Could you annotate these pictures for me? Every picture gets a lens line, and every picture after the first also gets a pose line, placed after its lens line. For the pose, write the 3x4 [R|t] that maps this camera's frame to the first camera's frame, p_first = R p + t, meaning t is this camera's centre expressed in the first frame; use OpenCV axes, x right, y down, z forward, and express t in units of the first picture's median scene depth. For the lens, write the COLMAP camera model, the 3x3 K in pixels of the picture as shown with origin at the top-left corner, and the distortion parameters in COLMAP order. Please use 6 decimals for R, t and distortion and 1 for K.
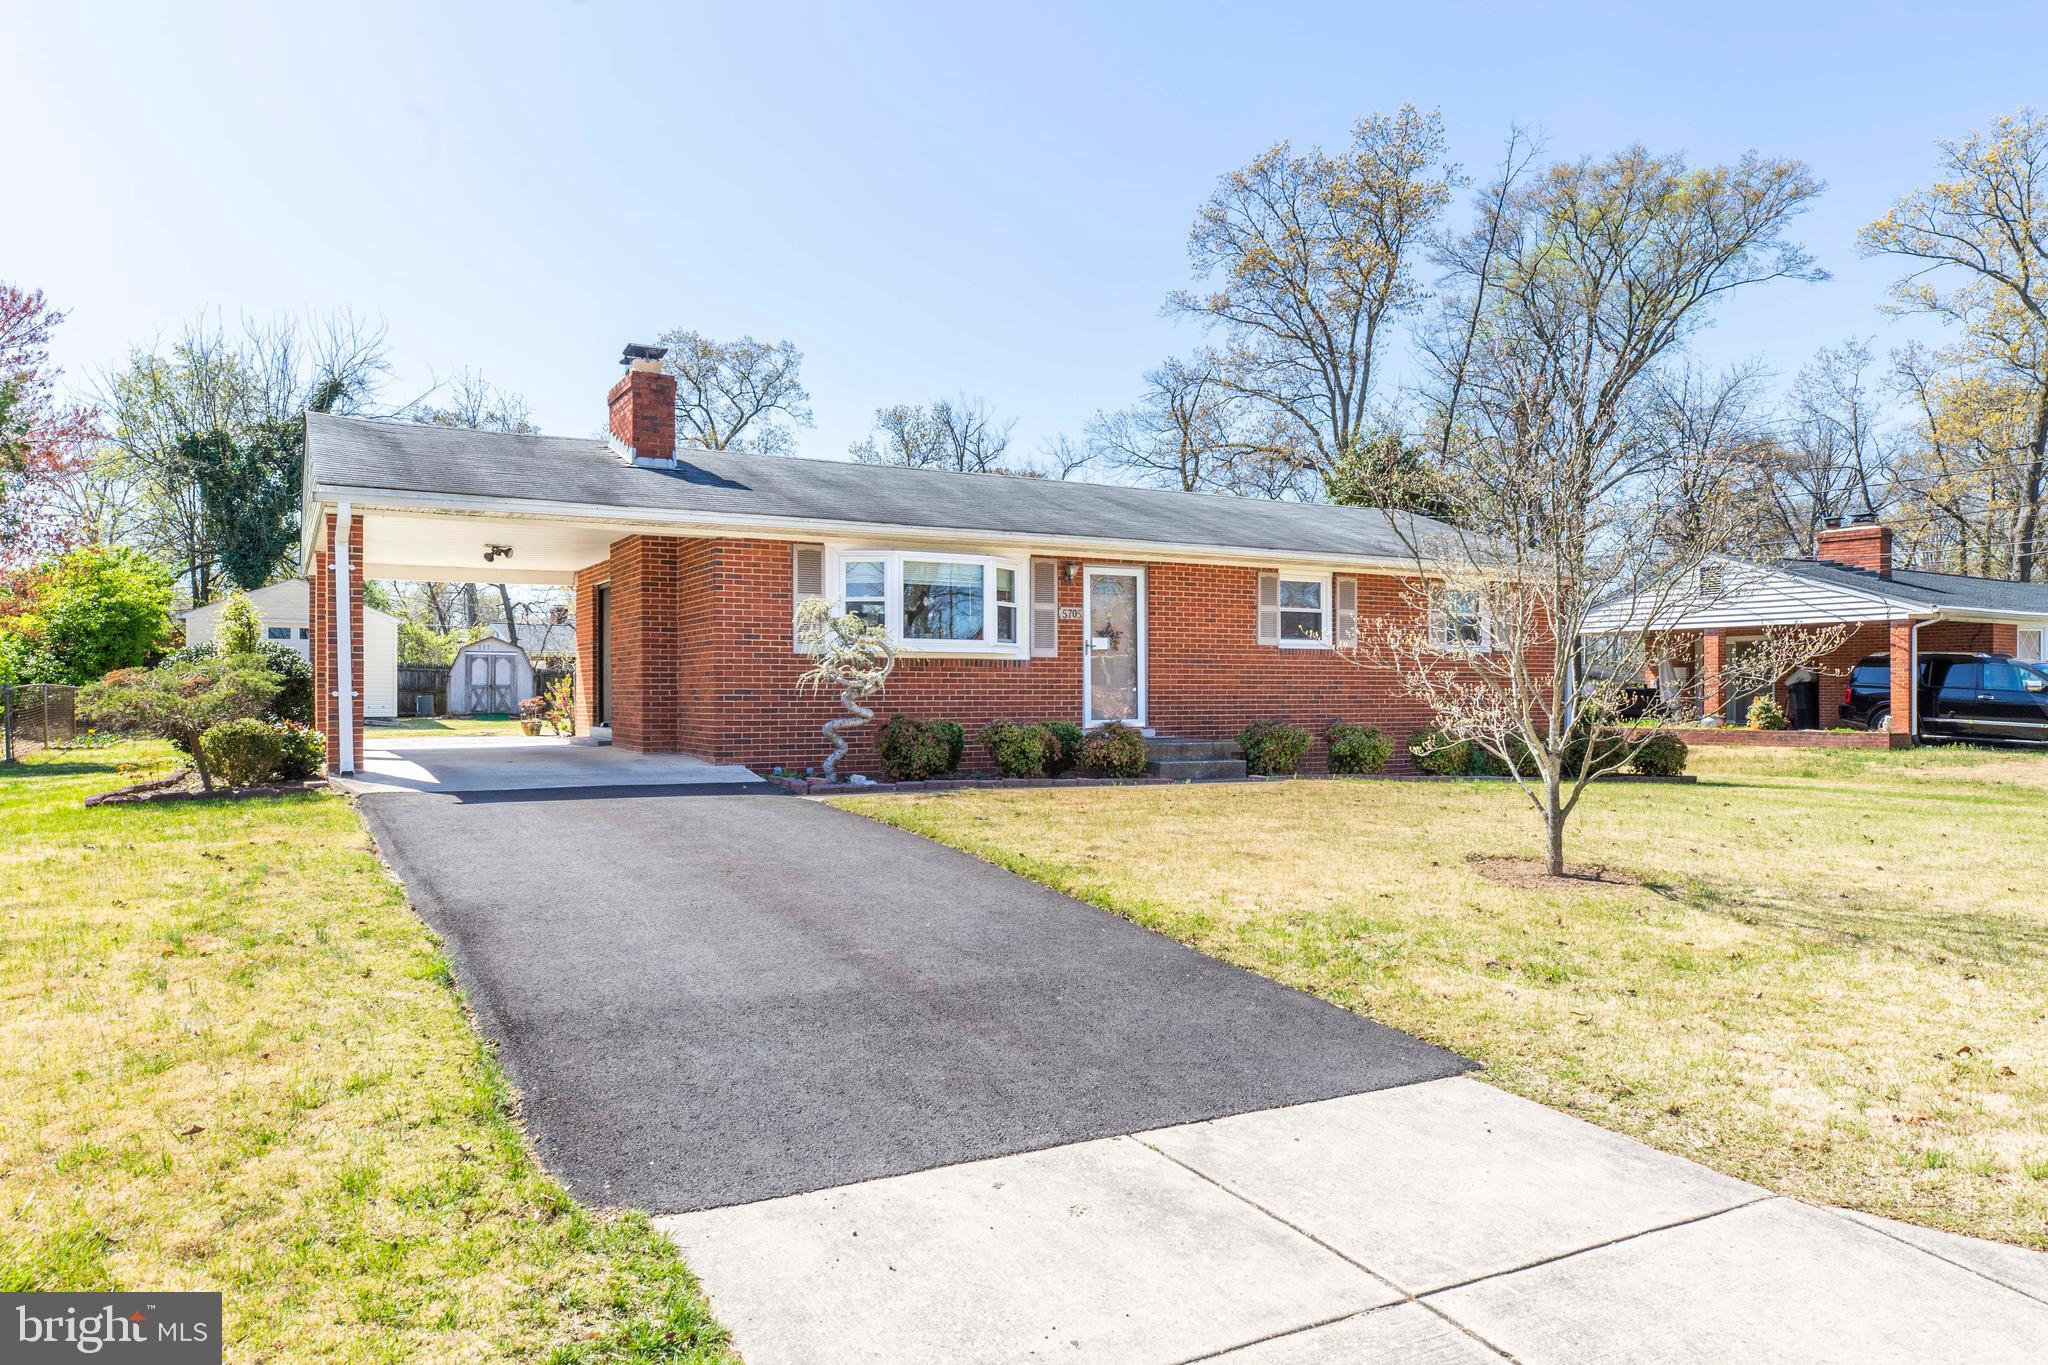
lens RADIAL K [[1273.8, 0, 1038.3], [0, 1273.8, 696.6], [0, 0, 1]] dist [0.003477, -0.001292]
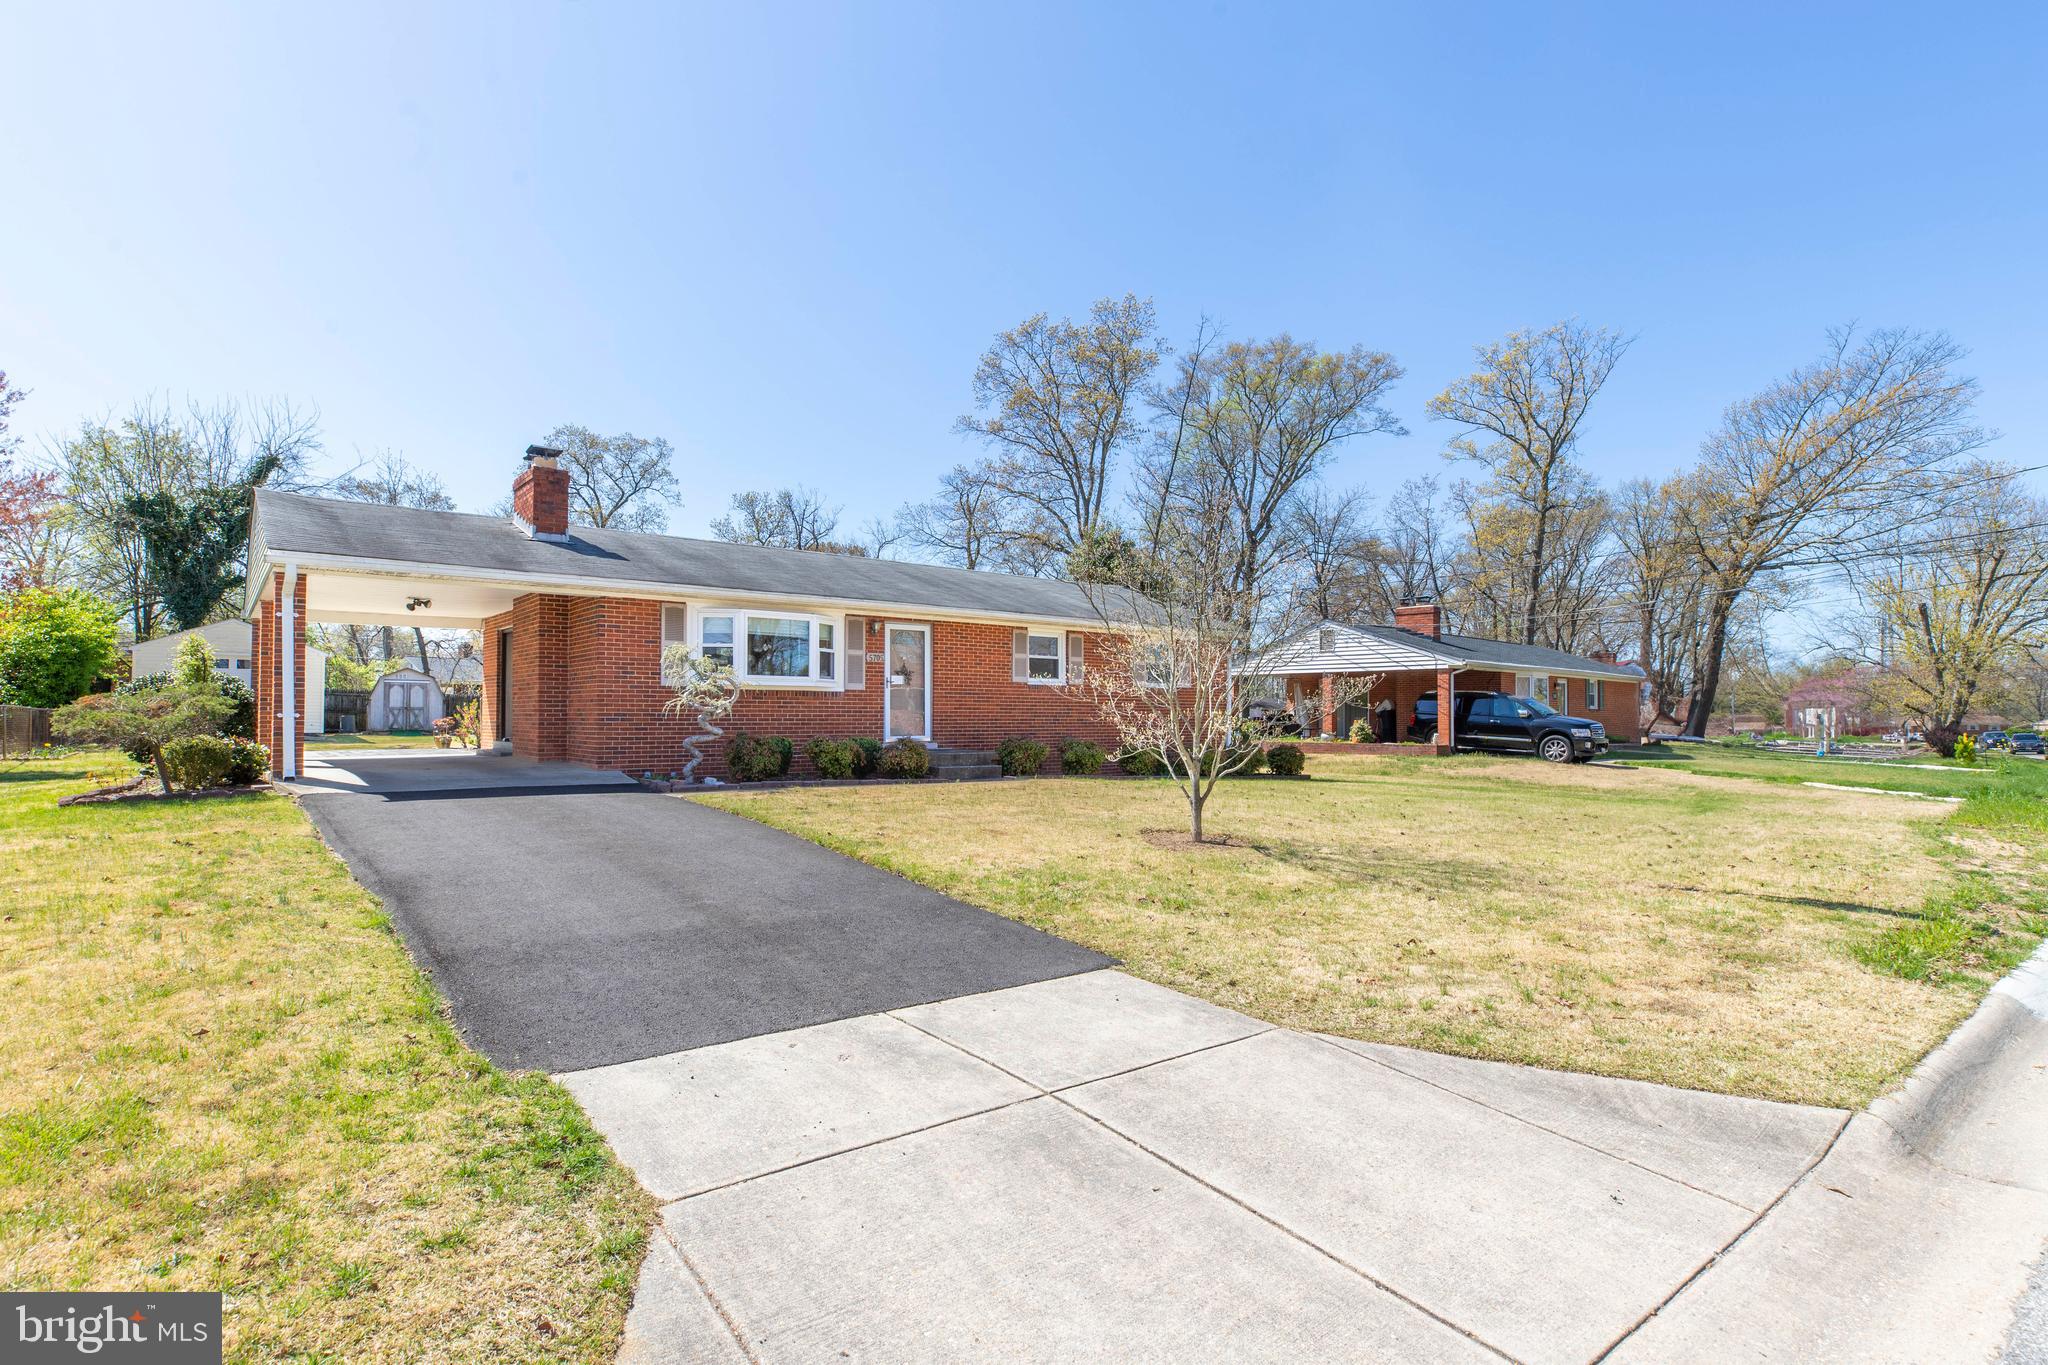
lens RADIAL K [[969.3, 0, 1024.9], [0, 969.3, 701.4], [0, 0, 1]] dist [-0.013460, 0.001441]
pose [[0.985970, 0.006366, 0.166800, 0.009464], [-0.003516, 0.999843, -0.017377, -0.001253], [-0.166884, 0.016547, 0.985838, -0.037589]]
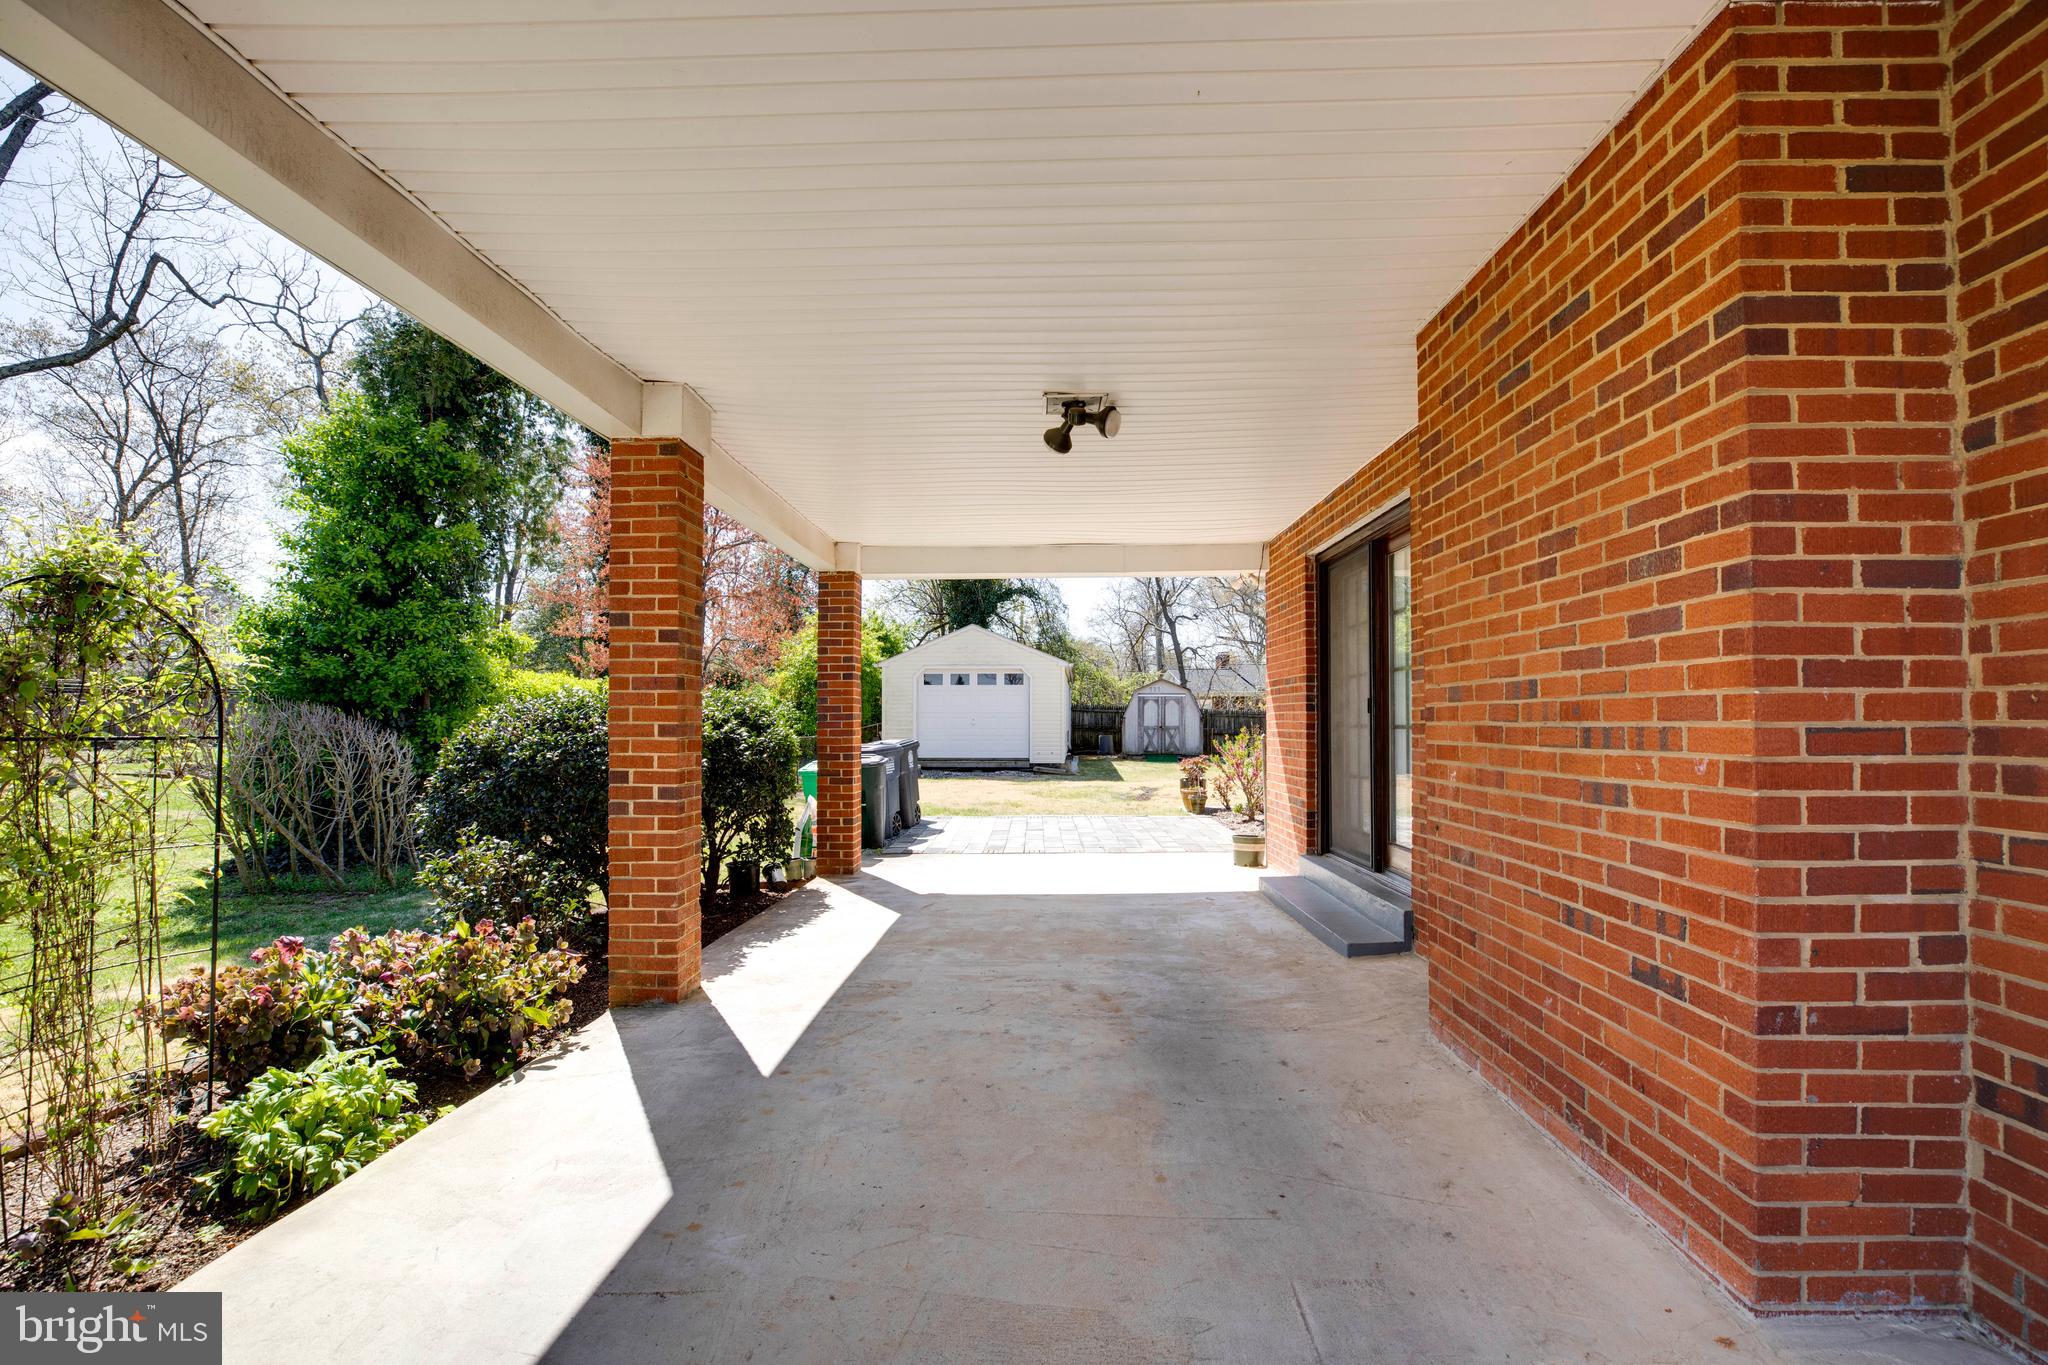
lens RADIAL K [[924.1, 0, 1044.6], [0, 924.1, 678.2], [0, 0, 1]] dist [-0.040360, -0.000933]
pose [[0.853560, -0.025604, -0.520364, -0.265128], [0.001278, 0.998892, -0.047054, -0.027296], [0.520992, 0.039498, 0.852647, 0.685487]]
